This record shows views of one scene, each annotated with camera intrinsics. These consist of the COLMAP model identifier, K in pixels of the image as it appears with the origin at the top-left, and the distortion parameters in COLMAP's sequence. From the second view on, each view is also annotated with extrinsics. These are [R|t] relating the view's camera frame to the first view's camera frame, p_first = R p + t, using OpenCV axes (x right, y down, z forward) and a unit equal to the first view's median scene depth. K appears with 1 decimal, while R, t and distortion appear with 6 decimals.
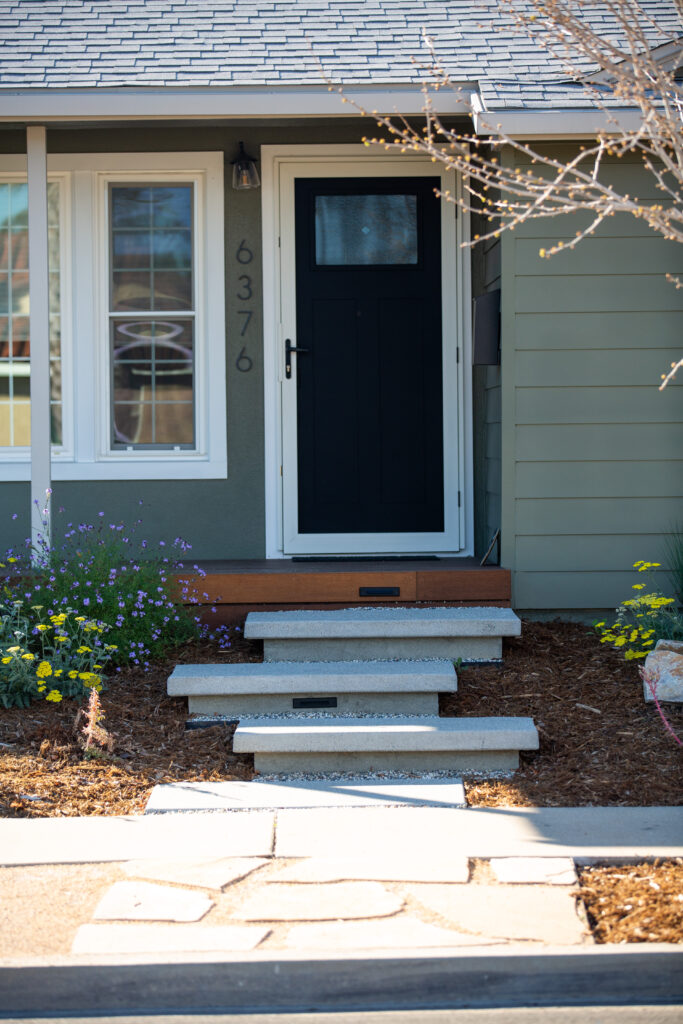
lens RADIAL K [[3534.3, 0, 341.5], [0, 3534.3, 512.0], [0, 0, 1]] dist [0.116408, 1.941788]
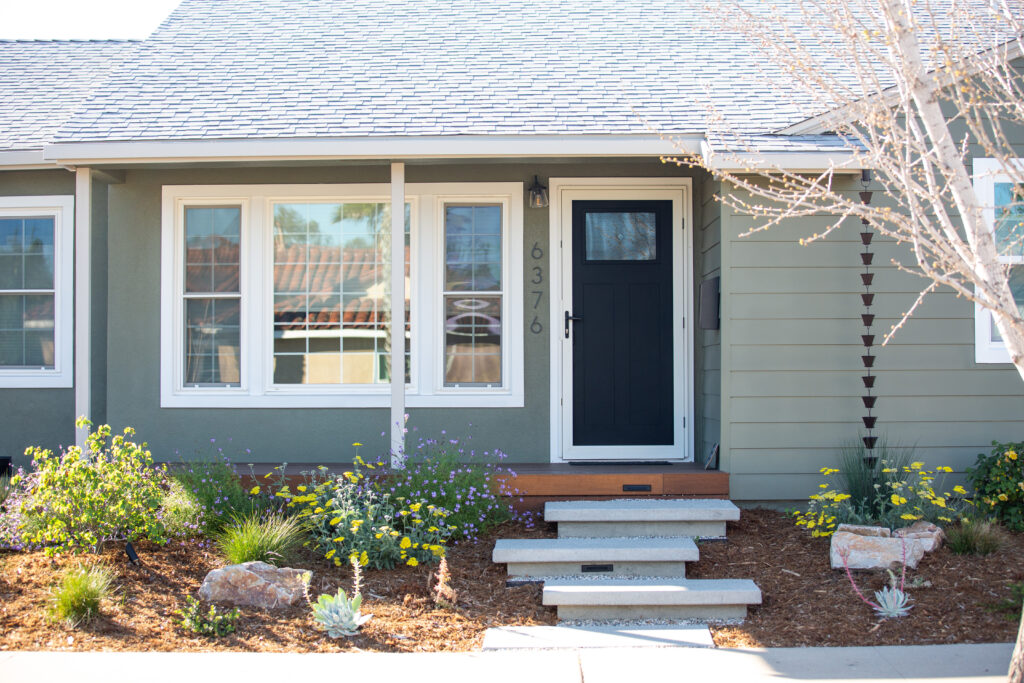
lens RADIAL K [[2256.6, 0, 512.0], [0, 2256.6, 341.5], [0, 0, 1]] dist [-0.324216, -0.132048]
pose [[0.999695, 0.006717, -0.023751, -0.020283], [-0.007600, 0.999275, -0.037308, -0.002349], [0.023483, 0.037478, 0.999022, 0.101710]]
